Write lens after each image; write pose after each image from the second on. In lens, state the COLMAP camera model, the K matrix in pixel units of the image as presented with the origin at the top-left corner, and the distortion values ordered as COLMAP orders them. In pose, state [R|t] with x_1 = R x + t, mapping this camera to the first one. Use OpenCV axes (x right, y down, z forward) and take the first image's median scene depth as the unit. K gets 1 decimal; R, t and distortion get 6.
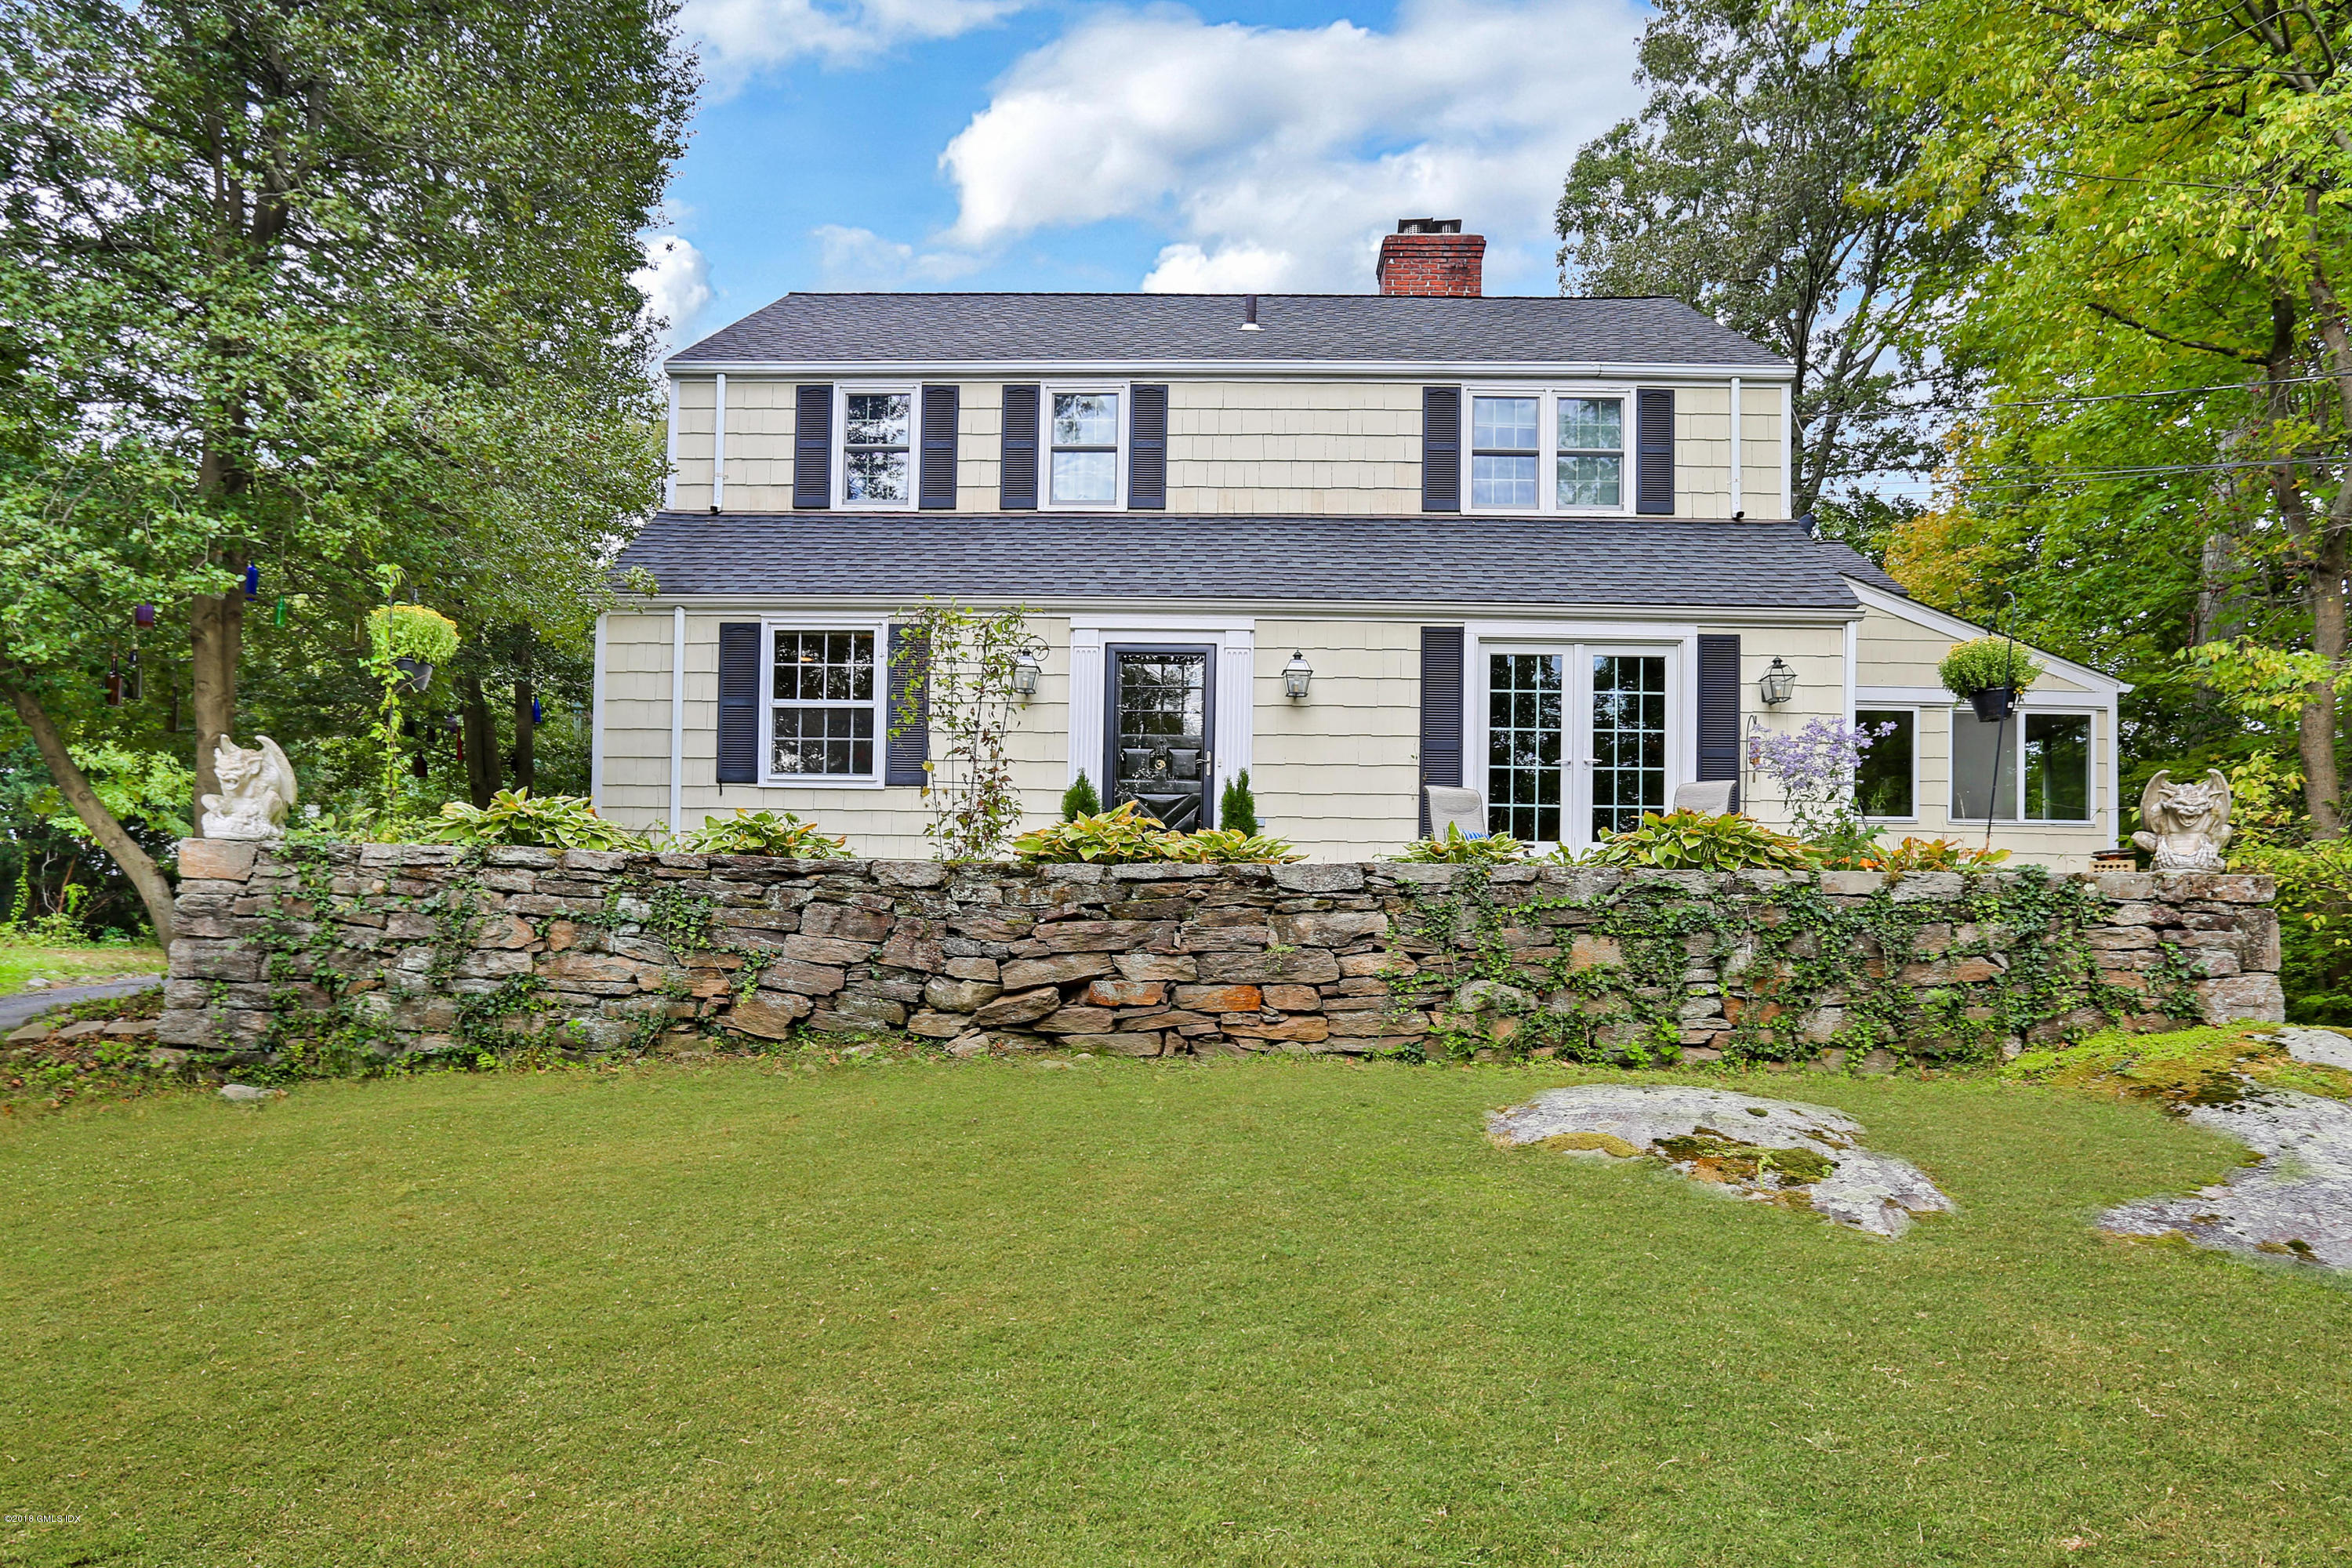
lens RADIAL K [[1167.0, 0, 1171.8], [0, 1167.0, 785.9], [0, 0, 1]] dist [-0.051010, 0.007771]
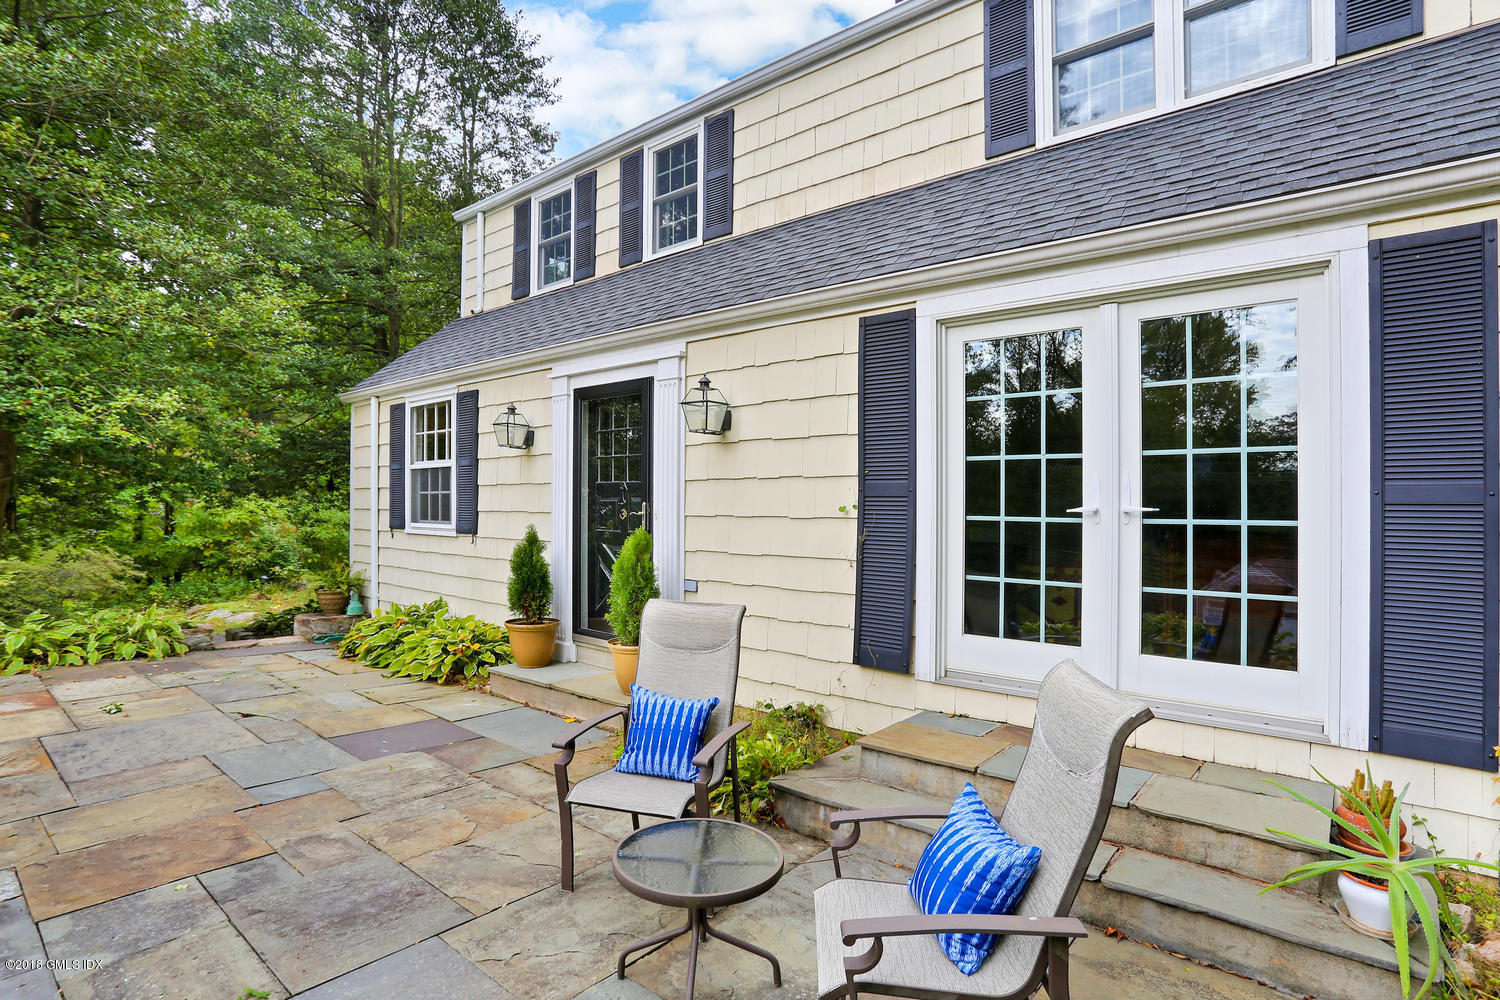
lens RADIAL K [[744.3, 0, 747.3], [0, 744.3, 501.2], [0, 0, 1]] dist [-0.051010, 0.007771]
pose [[0.789096, -0.012071, -0.614152, 0.430620], [0.032569, 0.999223, 0.022207, -0.039156], [0.613406, -0.037525, 0.788876, 0.602052]]
